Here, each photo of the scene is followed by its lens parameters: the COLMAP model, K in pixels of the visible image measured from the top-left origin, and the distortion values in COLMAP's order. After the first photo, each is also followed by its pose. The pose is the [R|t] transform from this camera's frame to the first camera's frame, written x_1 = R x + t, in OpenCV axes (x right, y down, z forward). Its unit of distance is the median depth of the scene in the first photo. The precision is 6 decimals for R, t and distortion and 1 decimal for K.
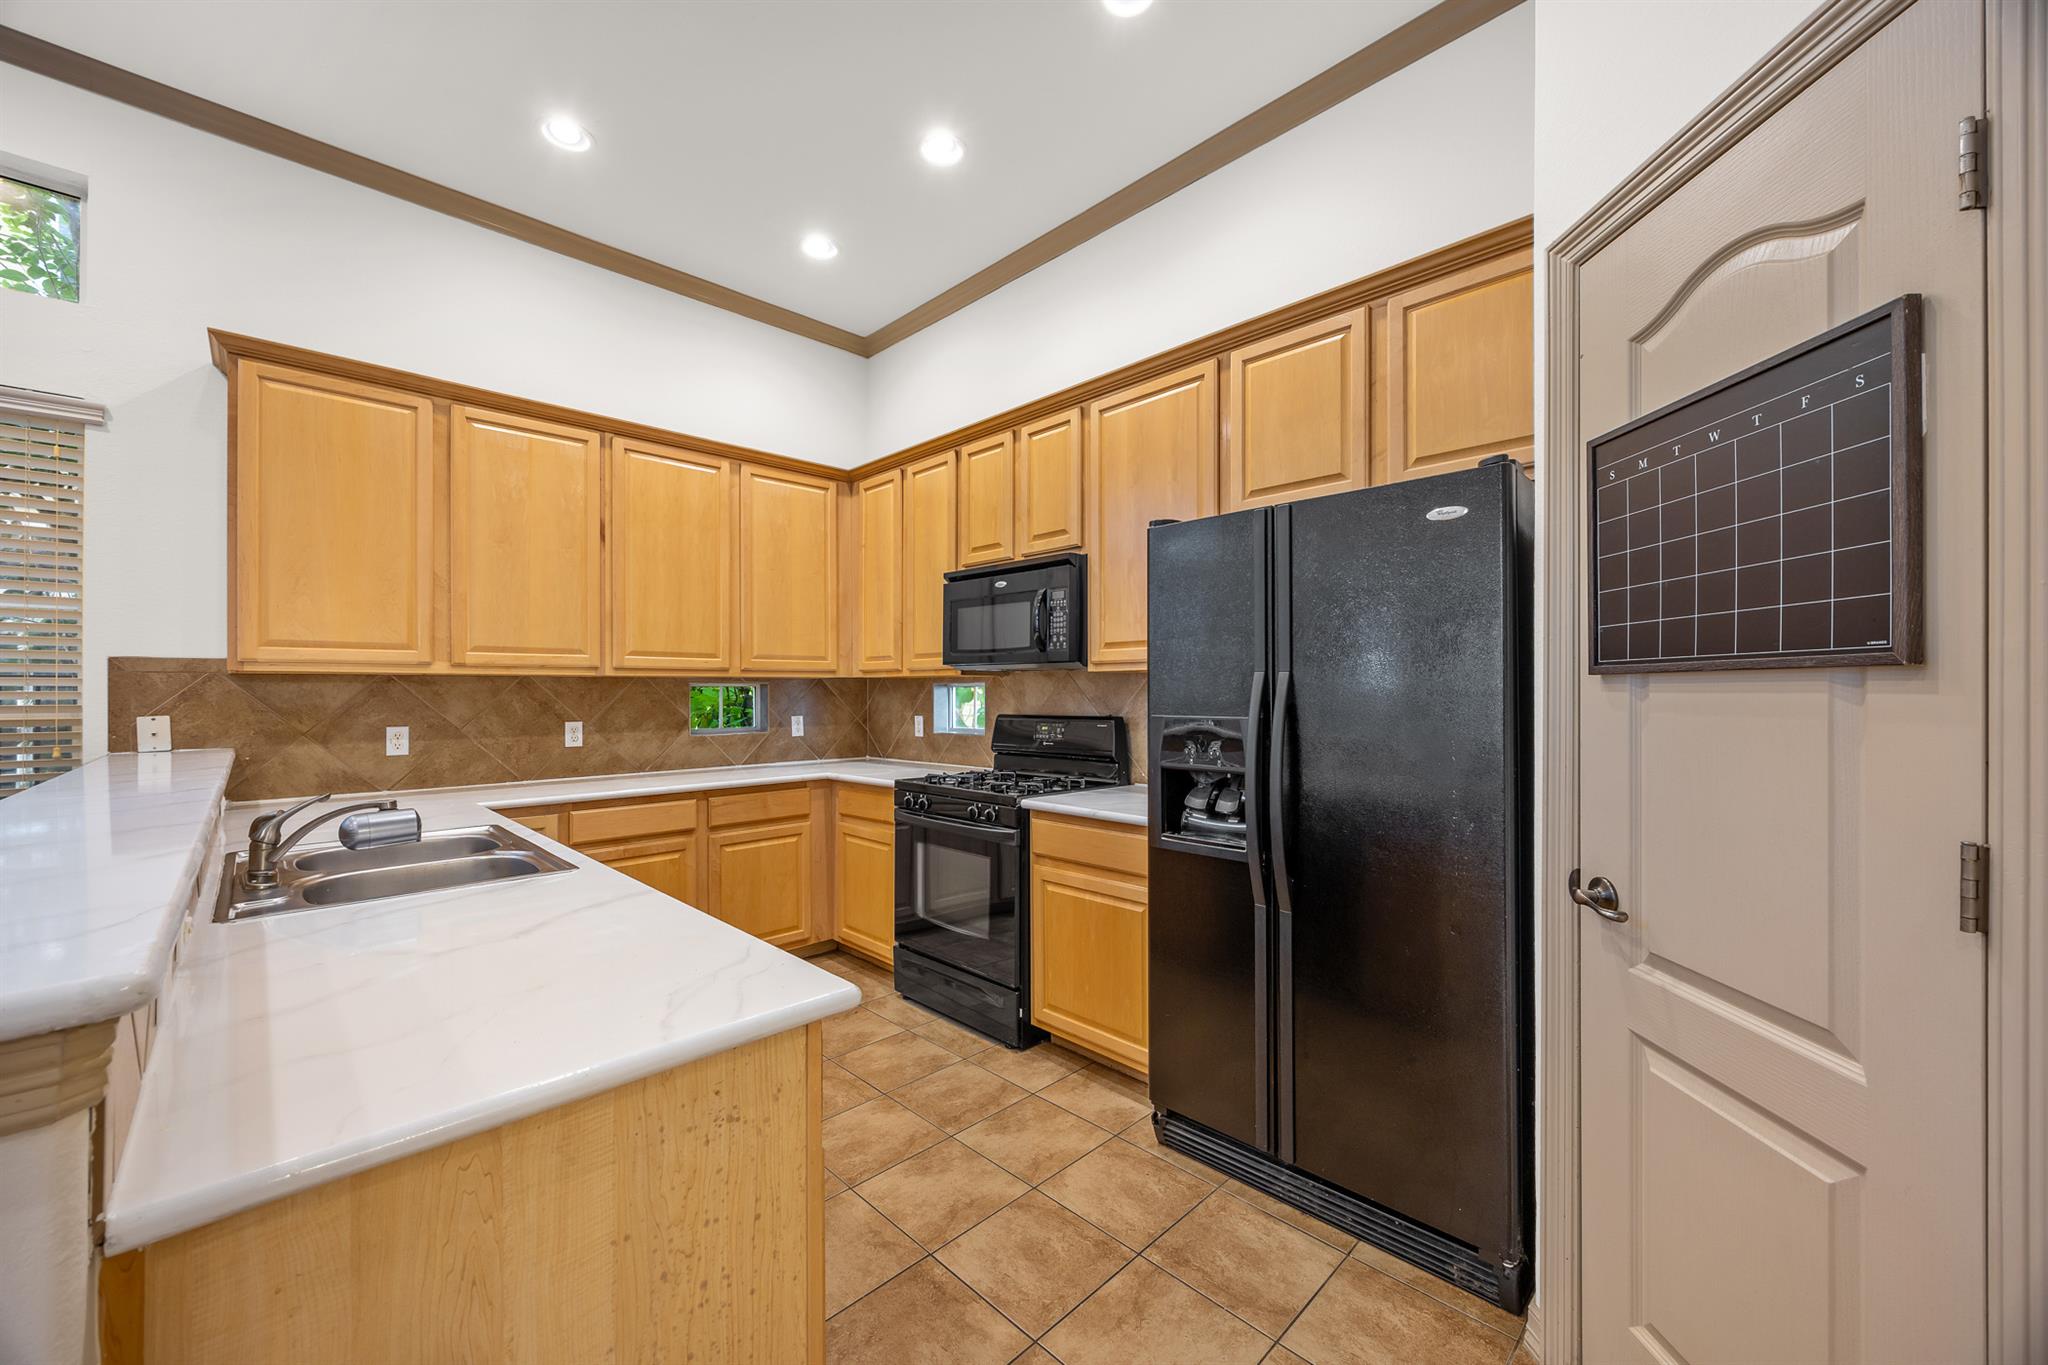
lens RADIAL K [[782.3, 0, 1022.5], [0, 782.3, 684.8], [0, 0, 1]] dist [-0.000746, -0.000198]
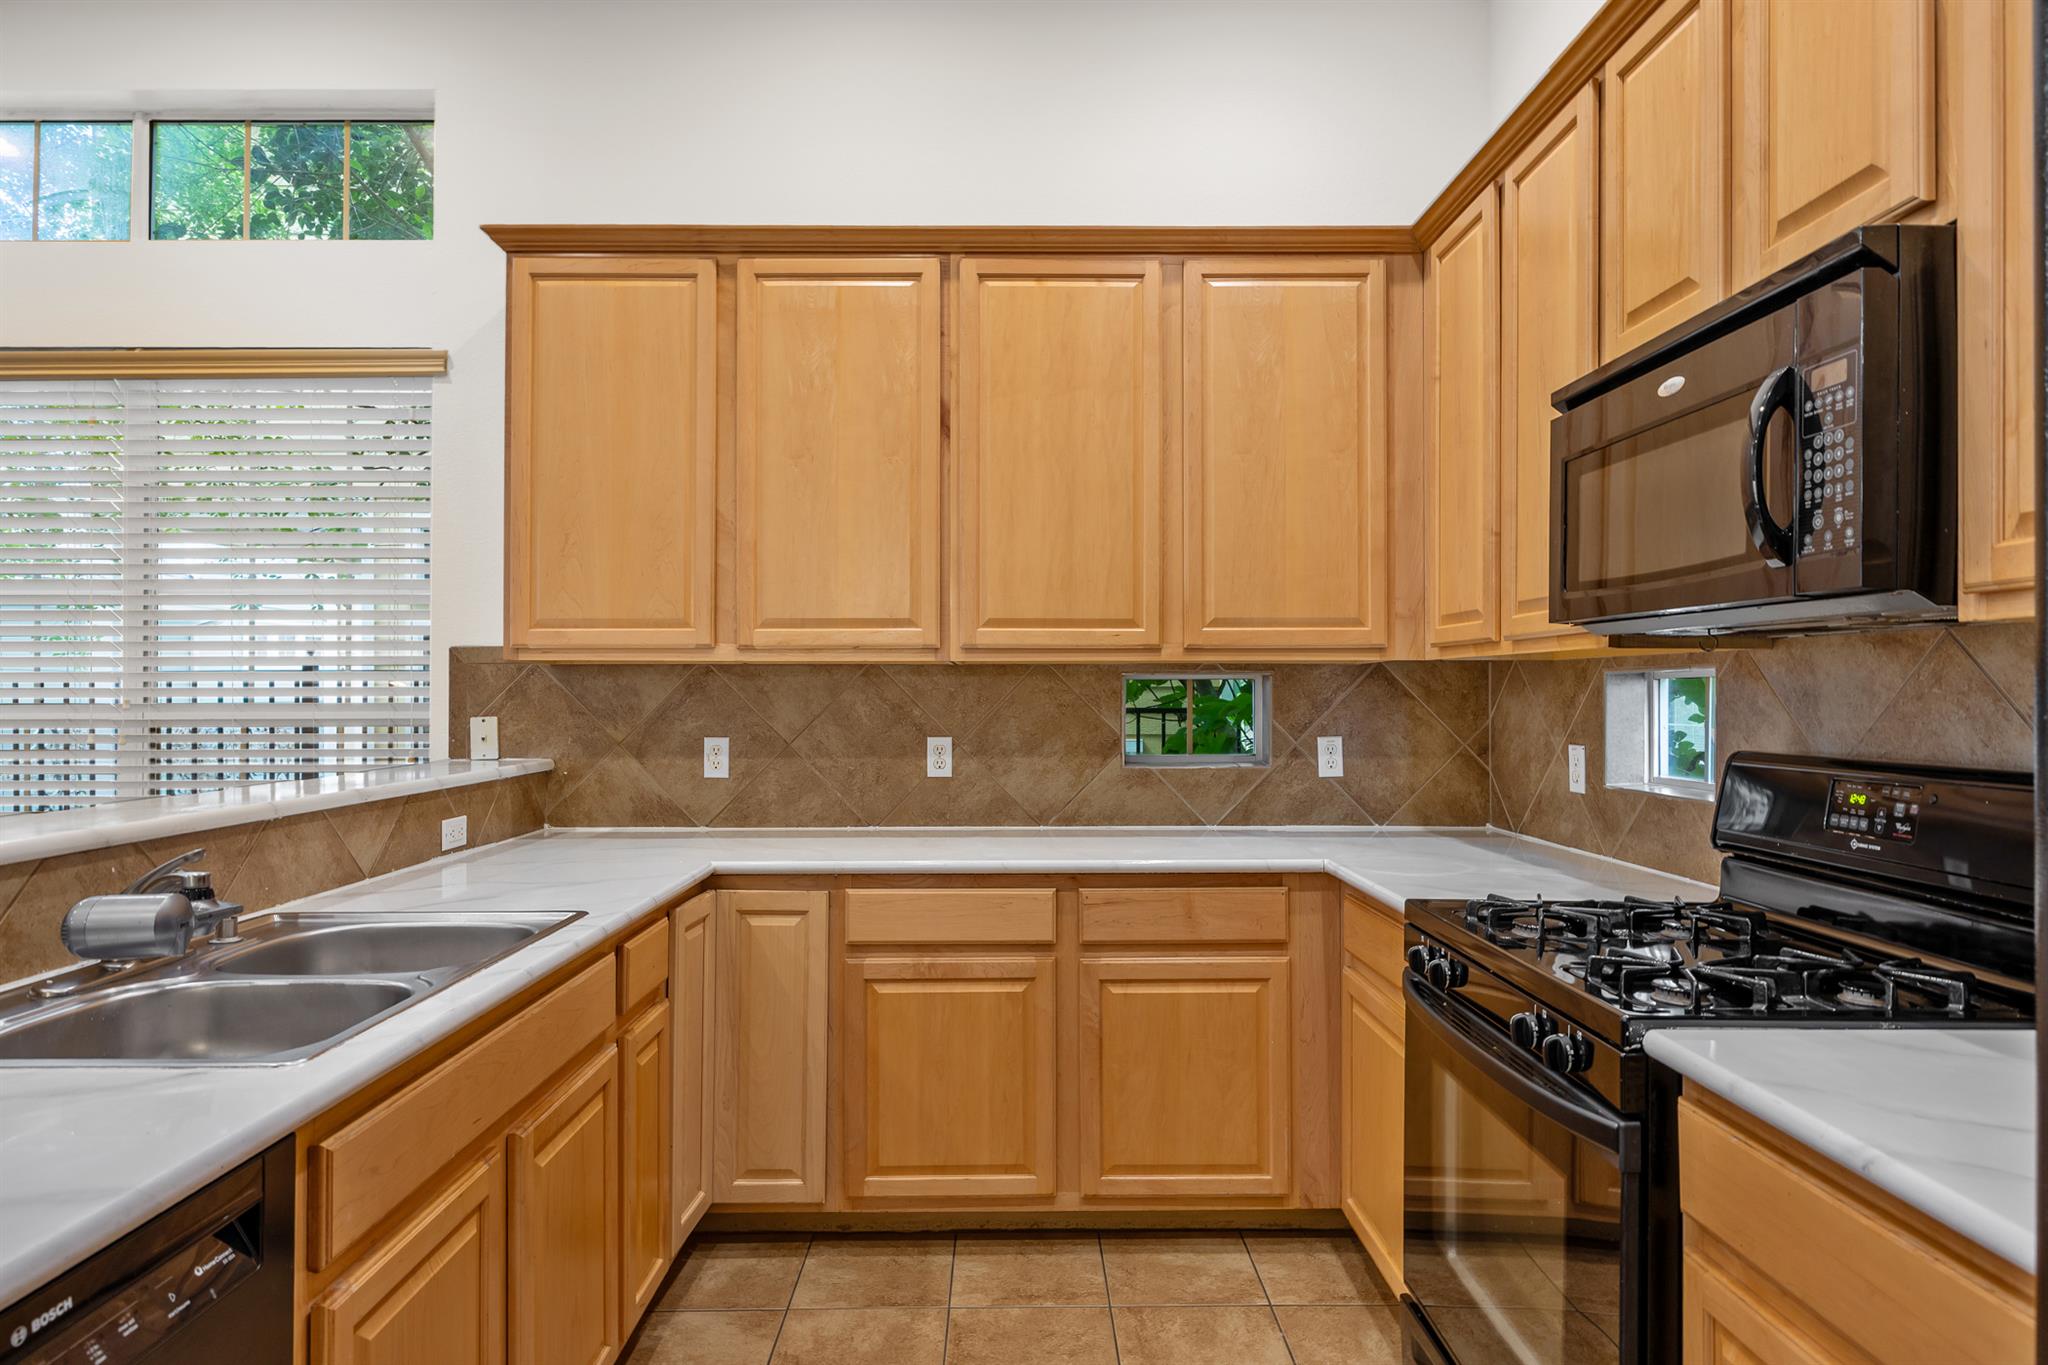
lens RADIAL K [[1151.4, 0, 1019.7], [0, 1151.4, 682.9], [0, 0, 1]] dist [-0.002421, 0.000274]
pose [[0.722796, -0.001592, -0.691060, 0.112650], [0.003066, 0.999995, 0.000903, 0.003731], [0.691055, -0.002771, 0.722797, 0.405142]]
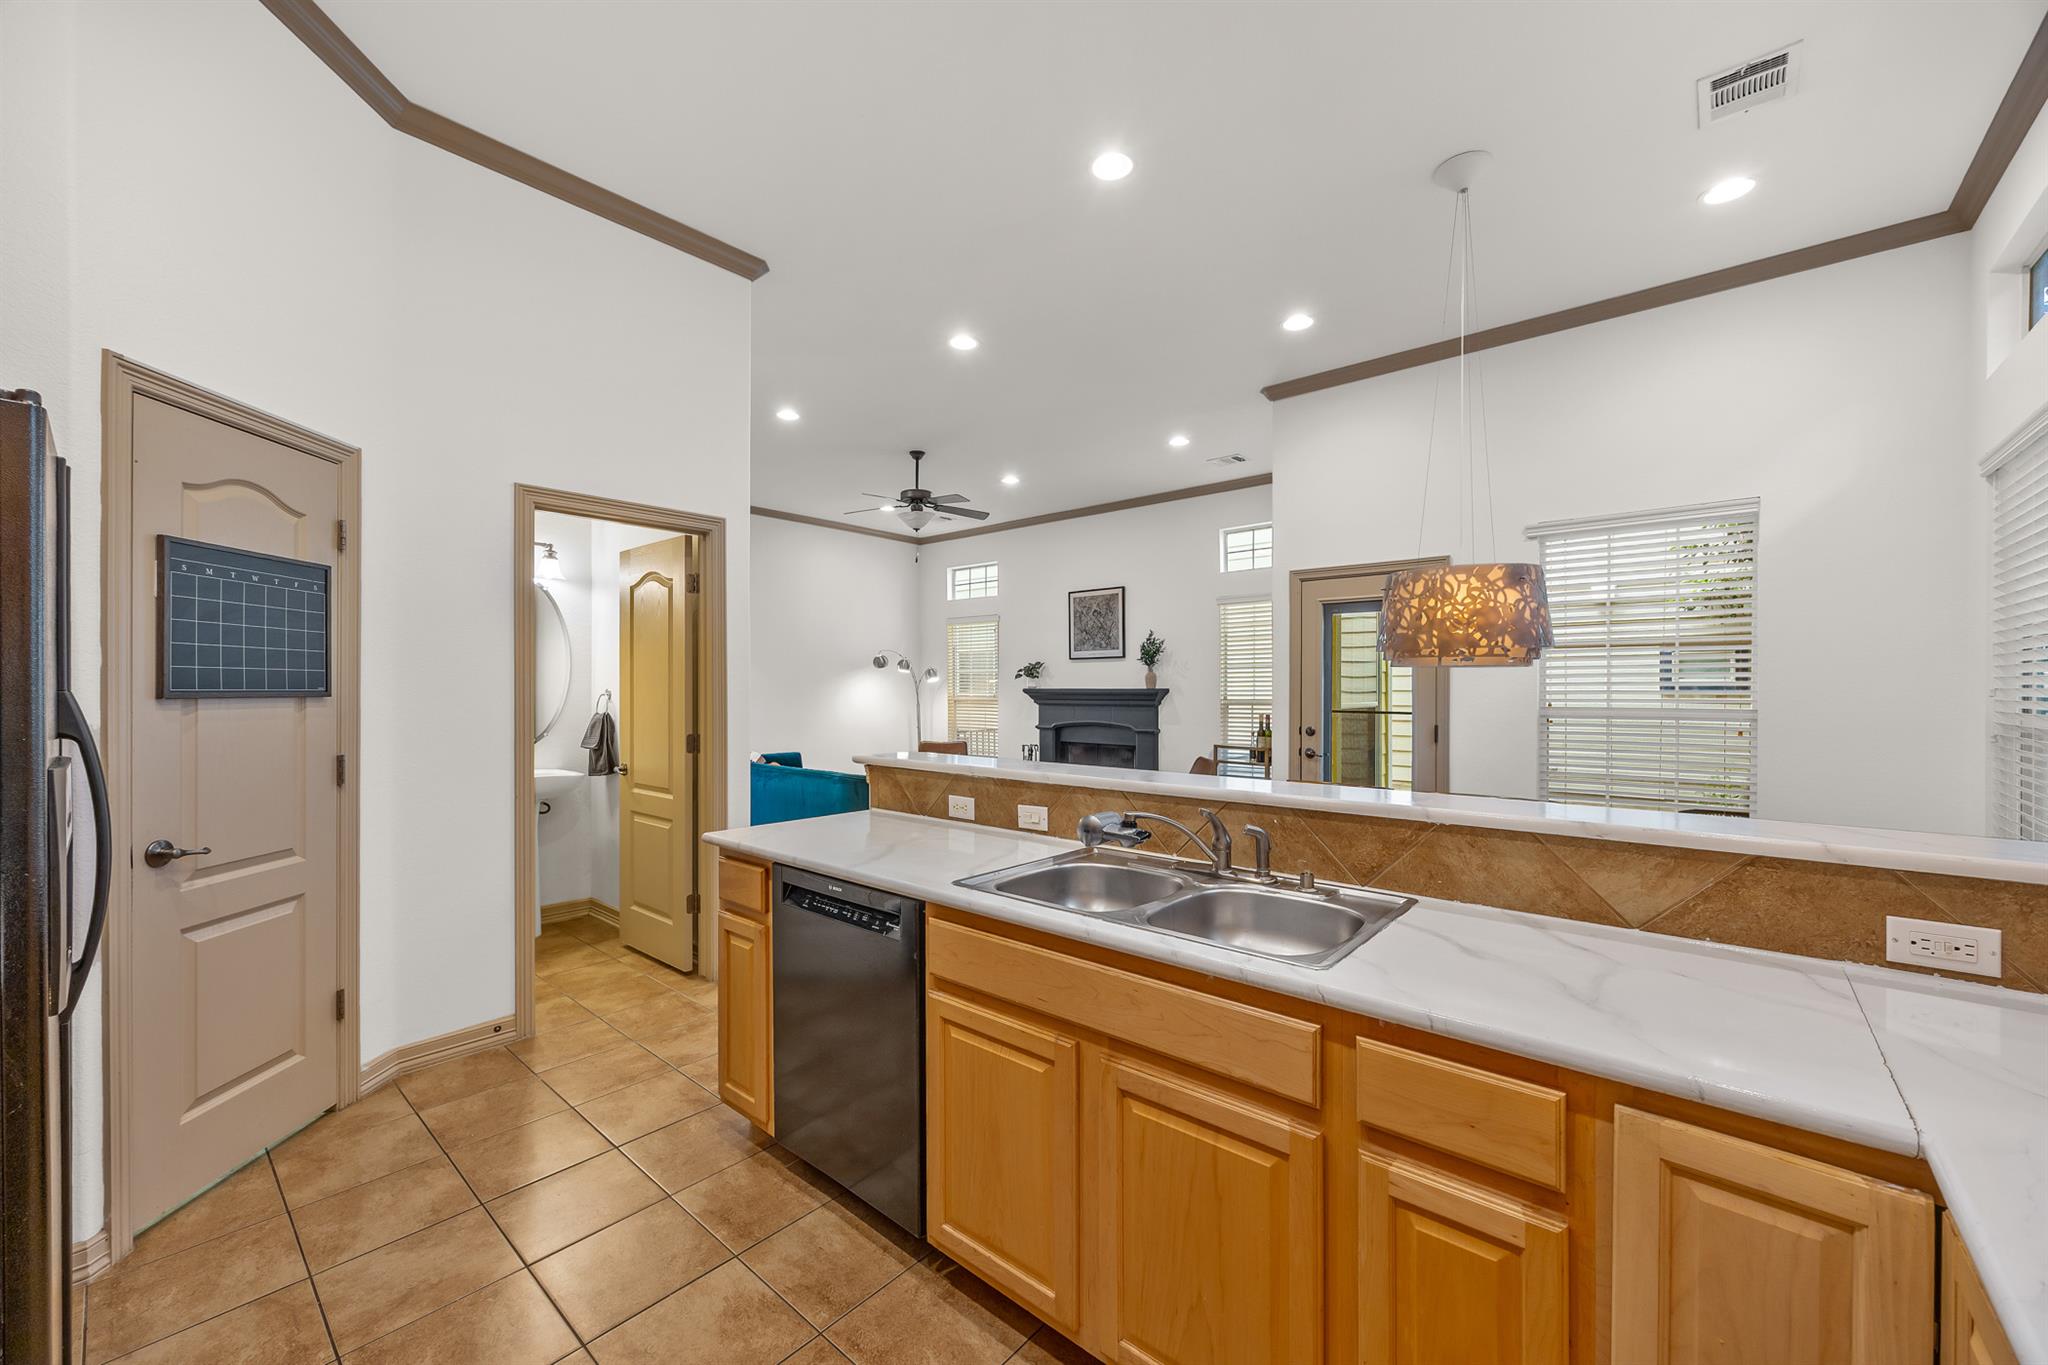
lens RADIAL K [[782.3, 0, 1010.0], [0, 782.3, 693.3], [0, 0, 1]] dist [-0.000746, -0.000198]
pose [[-0.997747, 0.002977, -0.067020, -0.291662], [0.002900, 0.999995, 0.001243, -0.008617], [0.067023, 0.001046, -0.997751, 1.029217]]
